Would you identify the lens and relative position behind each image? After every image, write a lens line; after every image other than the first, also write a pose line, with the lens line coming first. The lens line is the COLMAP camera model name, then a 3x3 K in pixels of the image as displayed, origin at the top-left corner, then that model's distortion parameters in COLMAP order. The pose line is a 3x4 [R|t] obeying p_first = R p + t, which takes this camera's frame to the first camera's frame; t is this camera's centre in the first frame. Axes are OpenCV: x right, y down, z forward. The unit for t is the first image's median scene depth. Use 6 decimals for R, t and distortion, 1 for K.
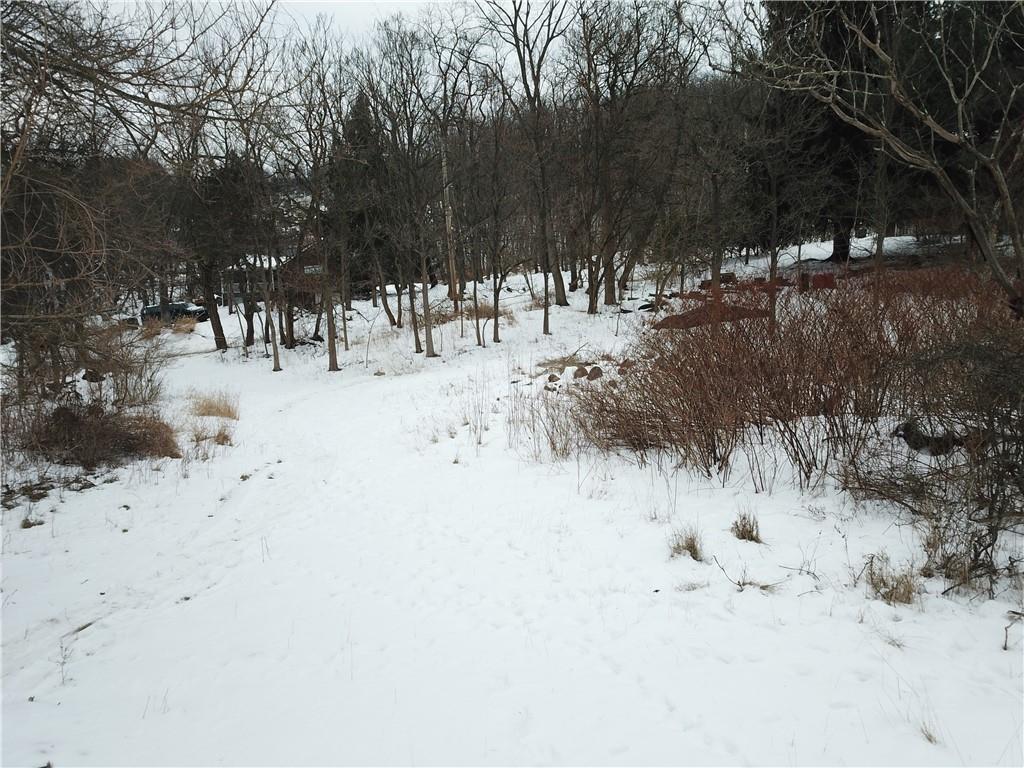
lens RADIAL K [[781.2, 0, 512.6], [0, 781.2, 386.3], [0, 0, 1]] dist [0.023201, -0.014812]
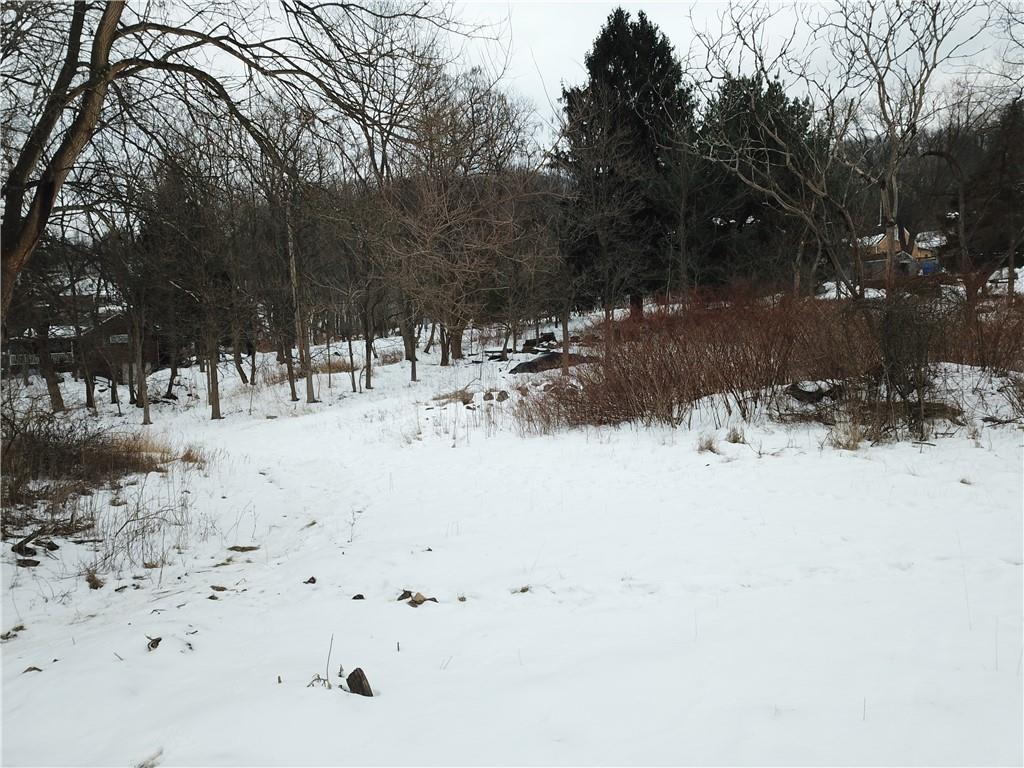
lens RADIAL K [[781.2, 0, 512.6], [0, 781.2, 386.3], [0, 0, 1]] dist [0.023201, -0.014812]
pose [[0.957683, -0.024745, 0.286759, -0.272109], [0.054410, 0.993898, -0.095946, 0.103196], [-0.282636, 0.107488, 0.953186, -0.166445]]
